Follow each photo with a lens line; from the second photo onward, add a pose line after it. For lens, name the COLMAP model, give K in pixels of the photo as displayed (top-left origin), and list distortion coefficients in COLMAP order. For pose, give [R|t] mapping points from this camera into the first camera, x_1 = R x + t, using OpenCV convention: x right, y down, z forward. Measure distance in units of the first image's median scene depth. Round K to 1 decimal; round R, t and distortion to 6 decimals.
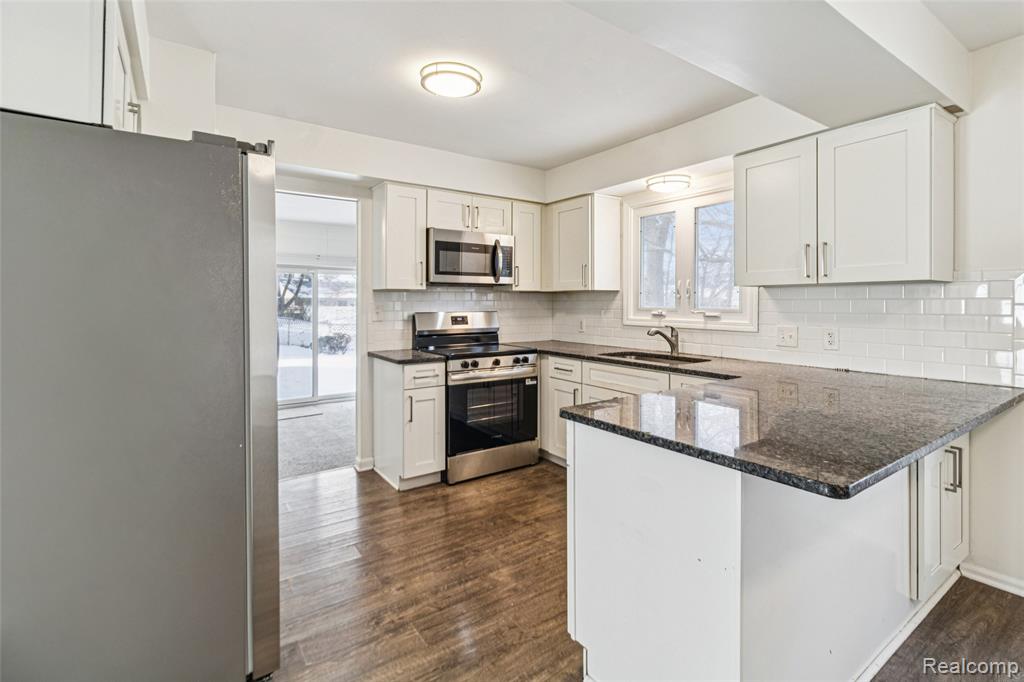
lens RADIAL K [[480.7, 0, 517.7], [0, 480.7, 302.6], [0, 0, 1]] dist [0.004906, -0.000648]
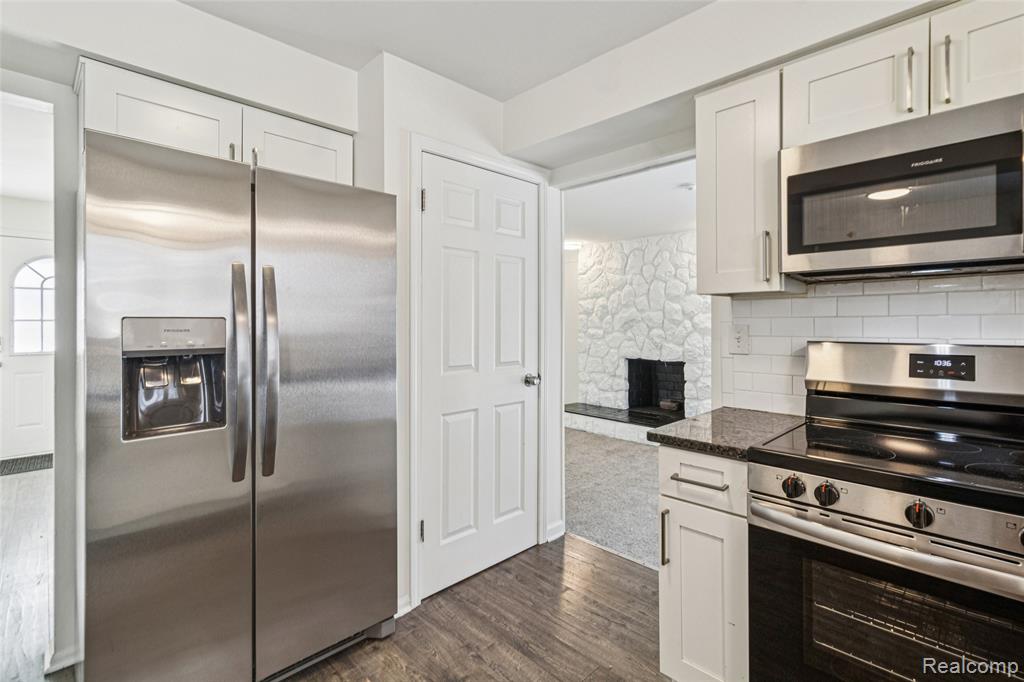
lens RADIAL K [[480.7, 0, 545.6], [0, 480.7, 314.8], [0, 0, 1]] dist [0.004906, -0.000648]
pose [[0.188303, -0.014638, -0.982002, 0.211781], [0.002413, 0.999893, -0.014442, 0.001300], [0.982108, 0.000350, 0.188319, 0.705171]]
